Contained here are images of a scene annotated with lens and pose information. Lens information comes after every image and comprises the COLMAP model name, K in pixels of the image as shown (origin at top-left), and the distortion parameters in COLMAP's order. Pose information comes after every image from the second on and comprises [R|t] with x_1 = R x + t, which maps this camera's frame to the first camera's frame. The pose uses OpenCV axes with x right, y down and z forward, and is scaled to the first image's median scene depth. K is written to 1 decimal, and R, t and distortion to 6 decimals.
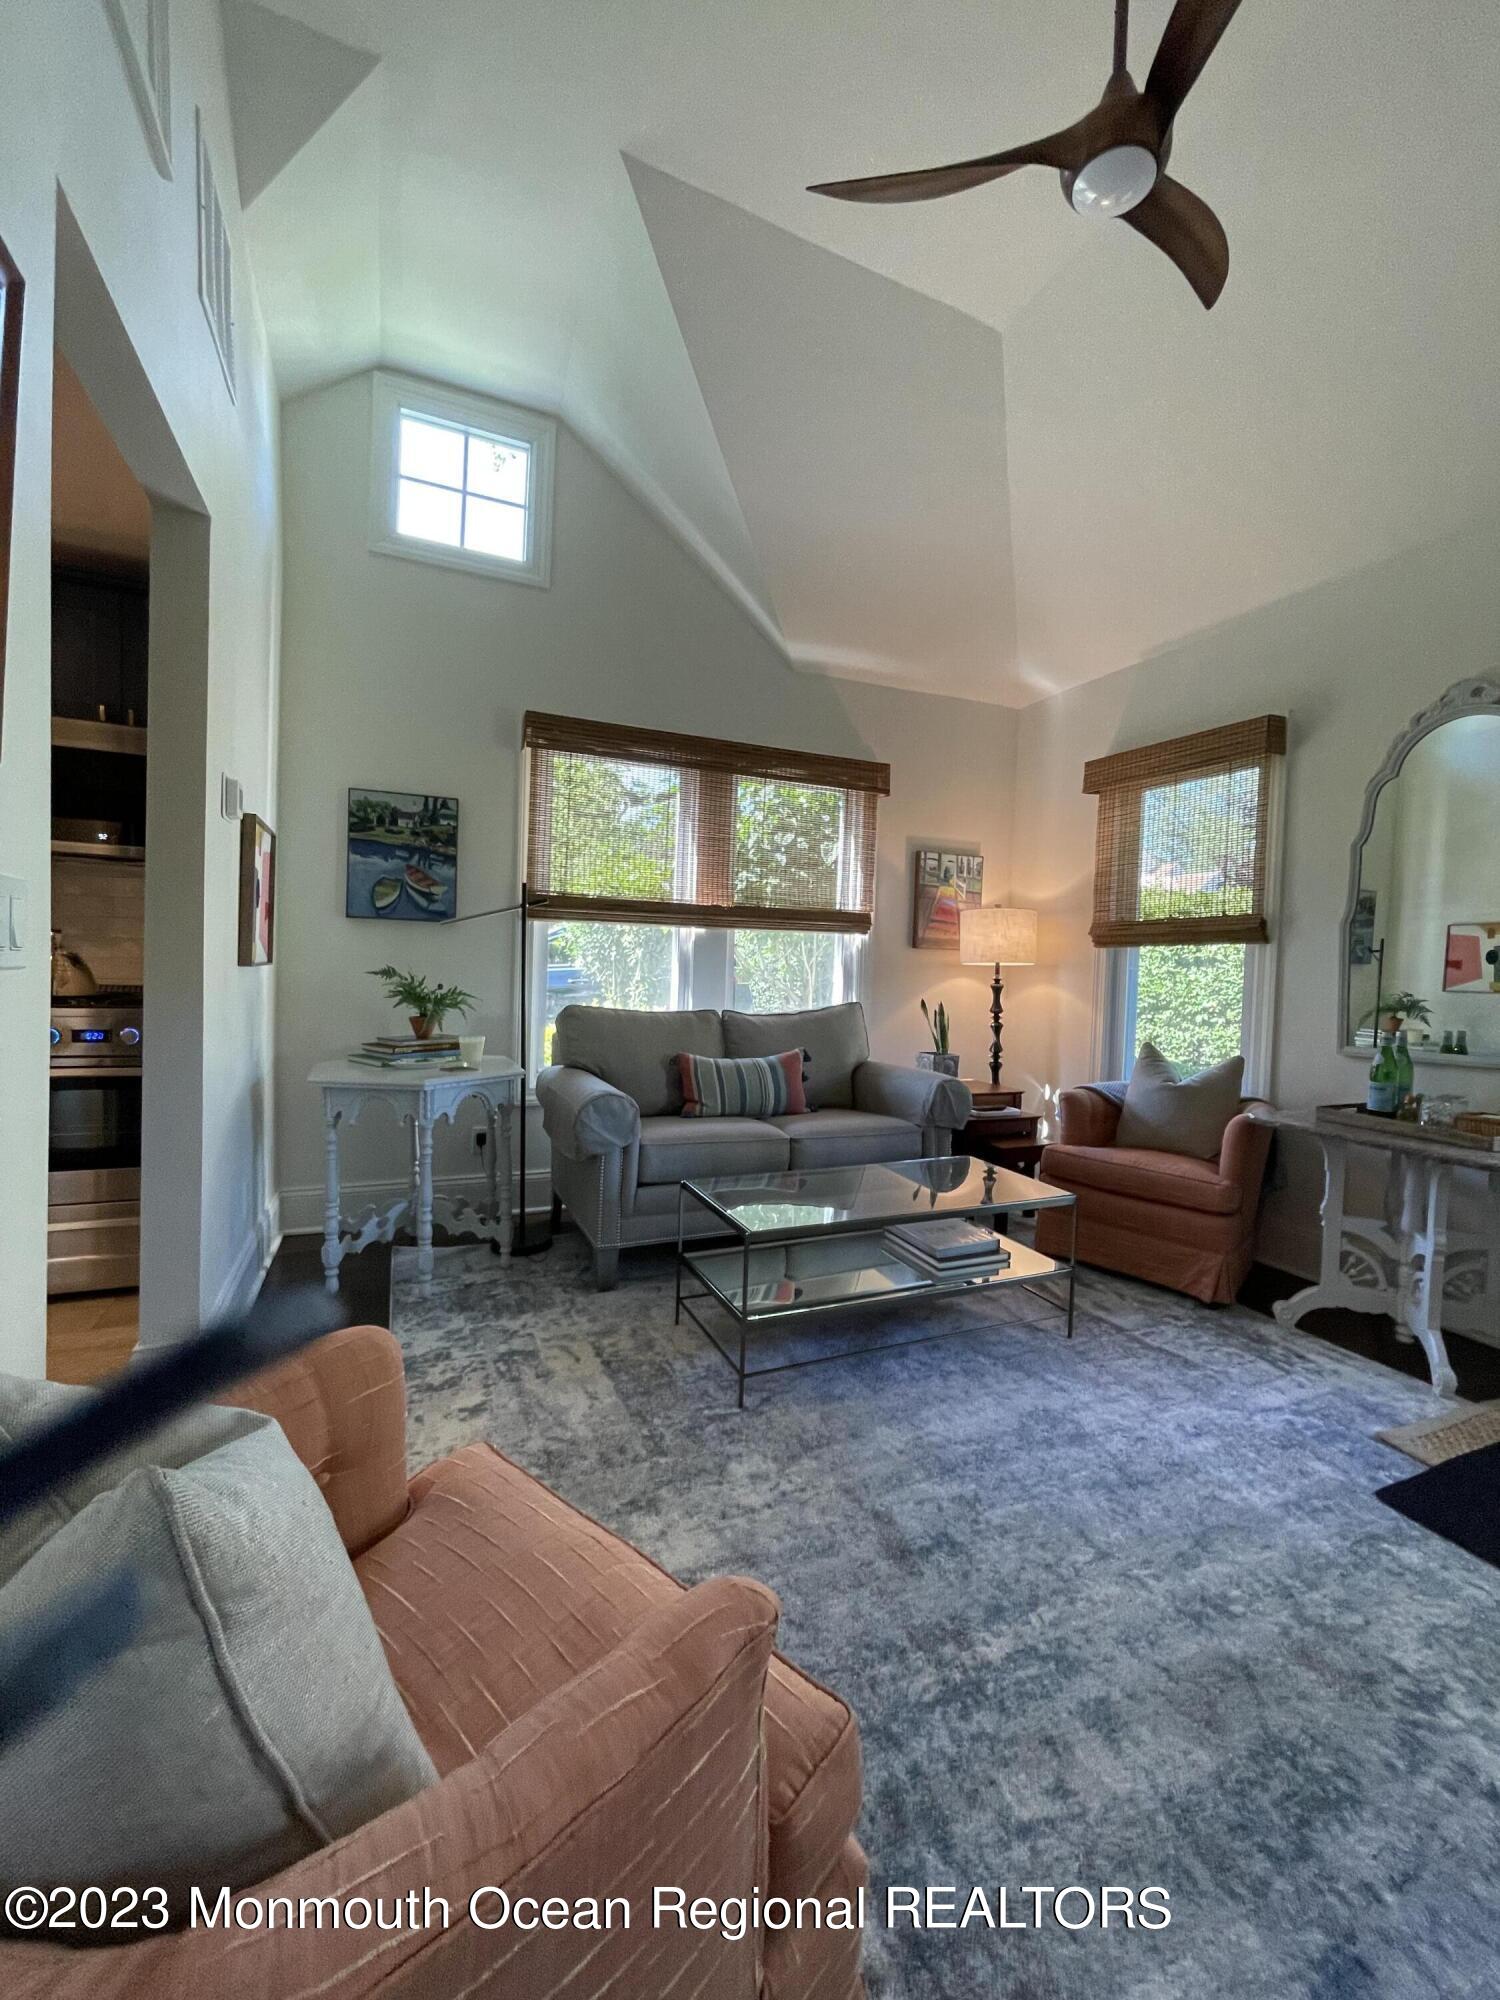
lens RADIAL K [[818.1, 0, 740.6], [0, 818.1, 993.9], [0, 0, 1]] dist [-0.003447, 0.000052]
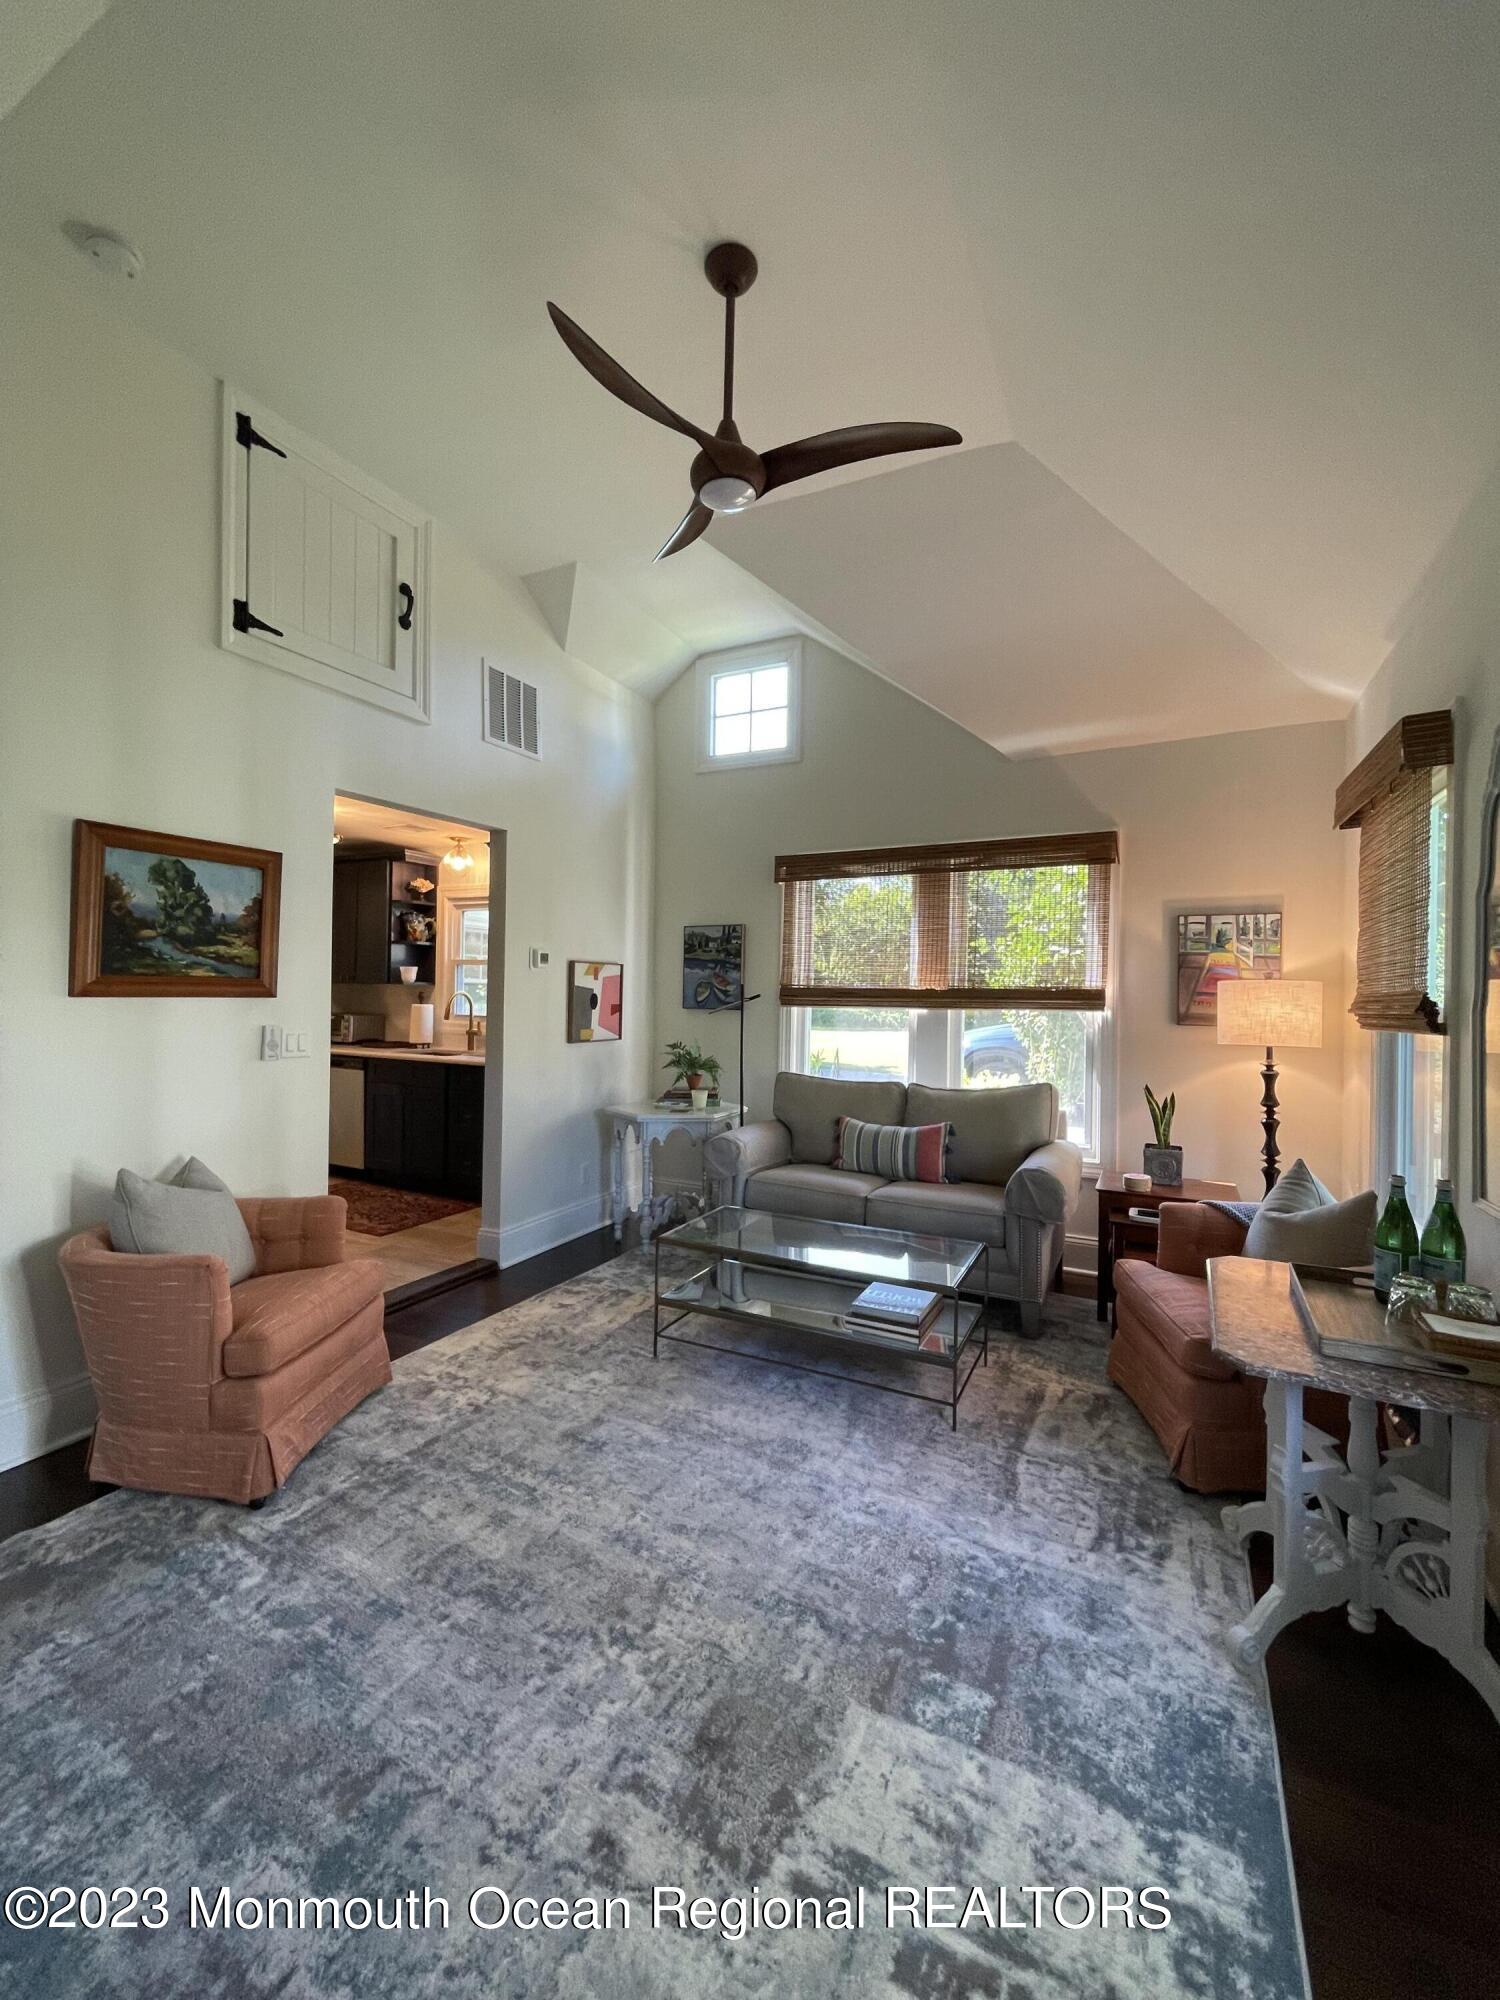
lens RADIAL K [[818.1, 0, 740.0], [0, 818.1, 995.3], [0, 0, 1]] dist [-0.003447, 0.000052]
pose [[0.629107, -0.021106, -0.777032, 0.854266], [-0.020514, 0.998832, -0.043739, -0.057038], [0.777048, 0.043457, 0.627940, 0.110109]]
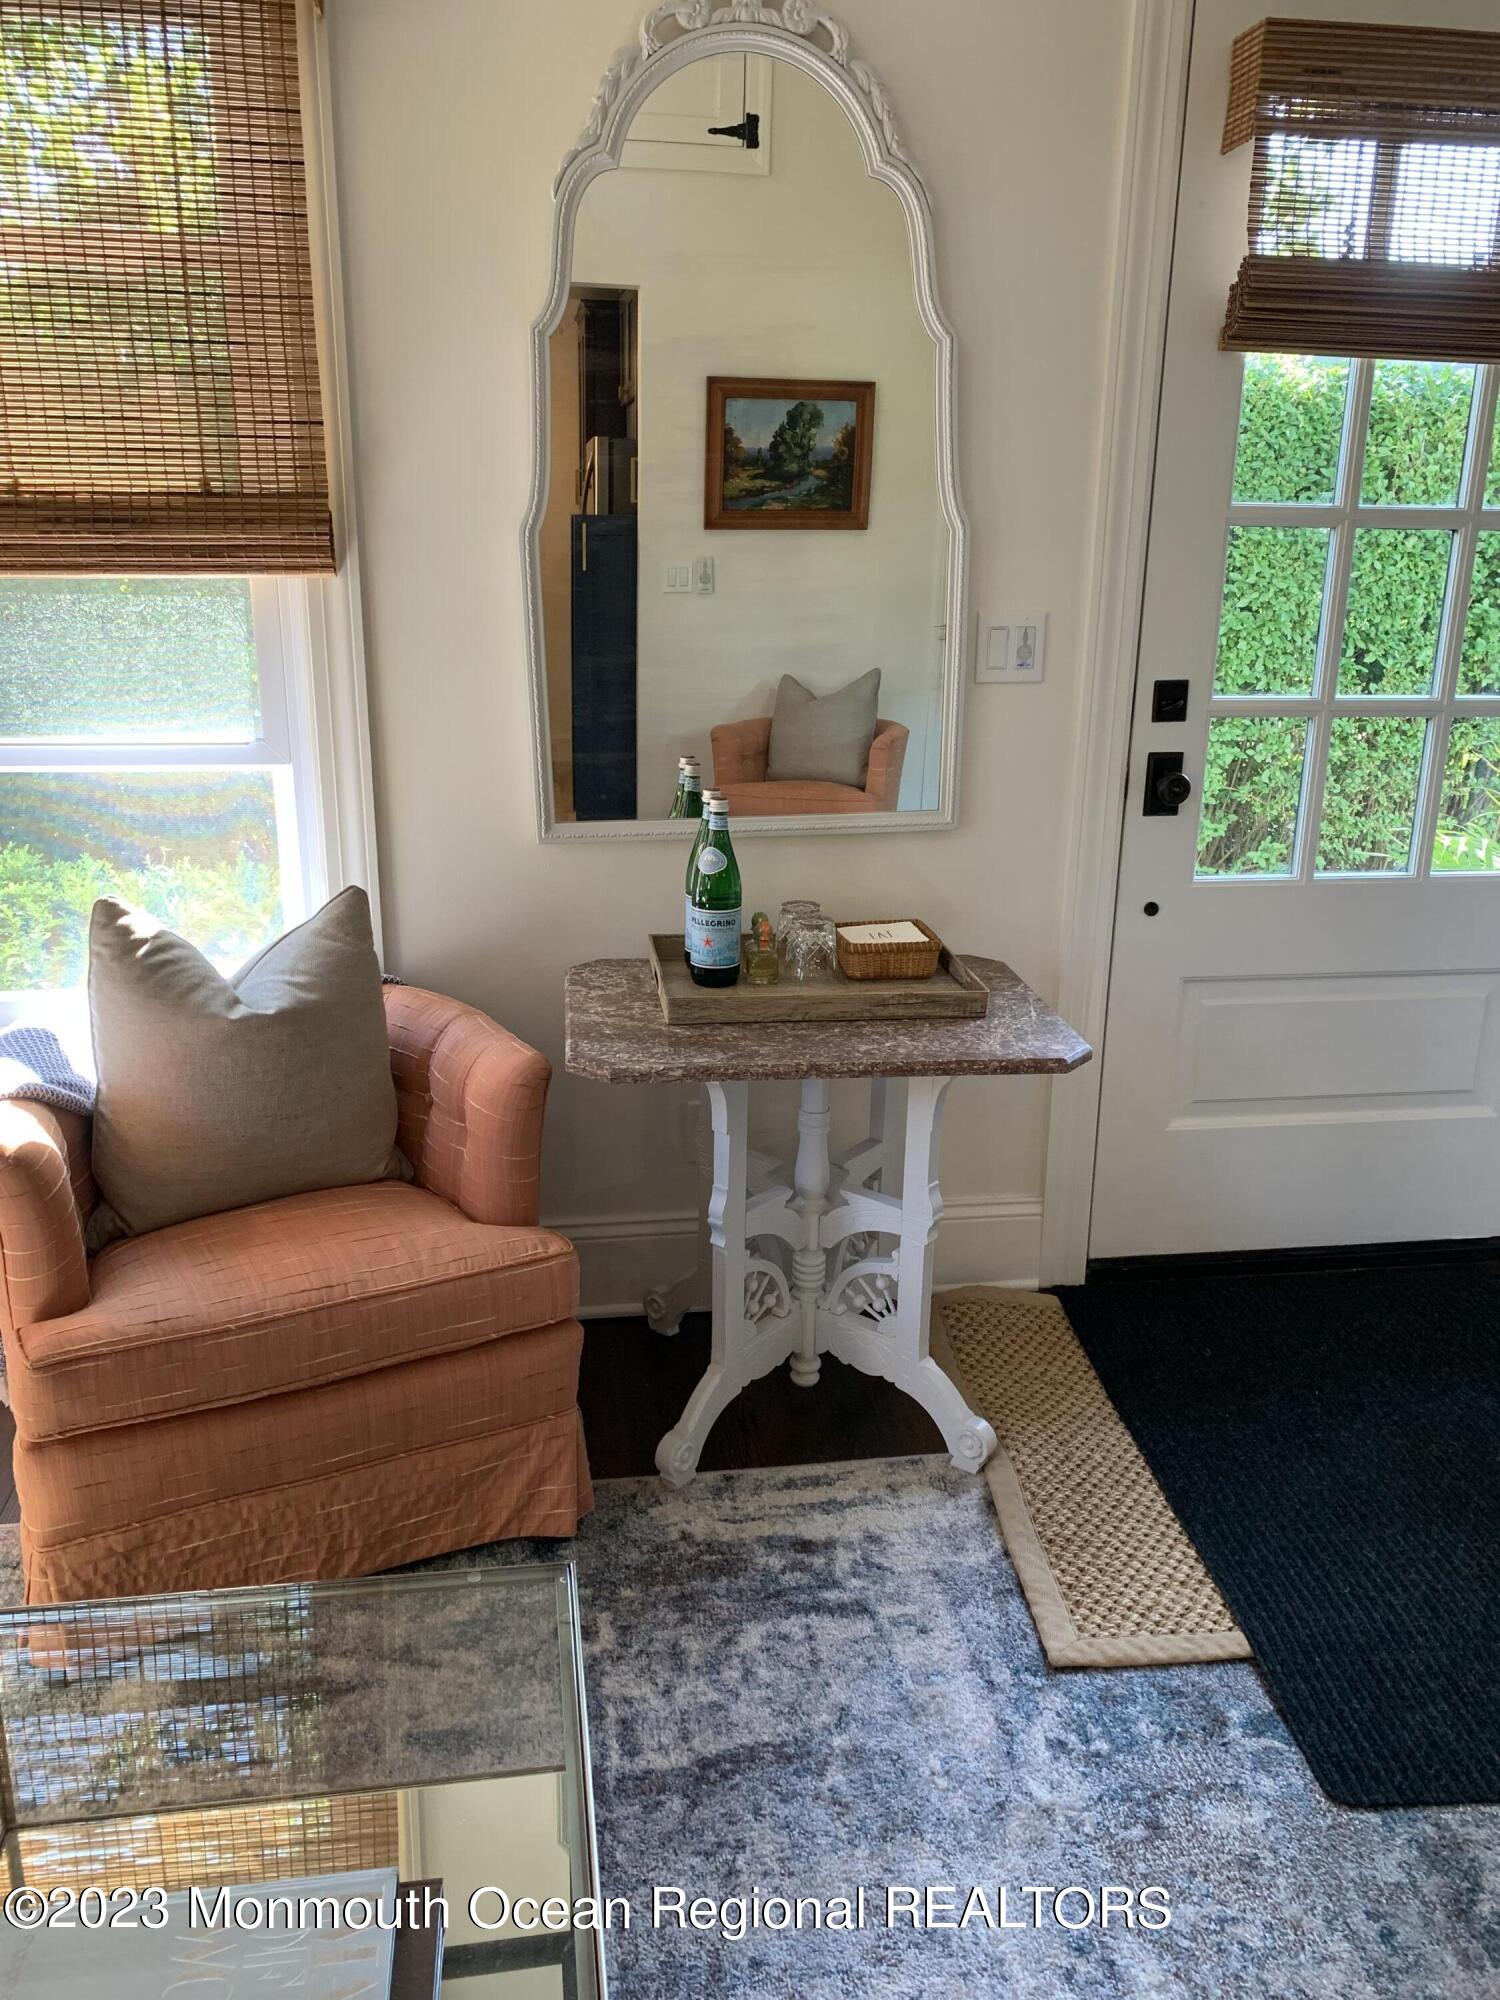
lens RADIAL K [[1541.8, 0, 788.0], [0, 1541.8, 969.9], [0, 0, 1]] dist [0.007845, 0.000923]
pose [[0.232283, -0.292858, 0.927512, -0.023118], [0.013696, 0.954485, 0.297944, -0.100251], [-0.972552, -0.056504, 0.225721, 0.664440]]
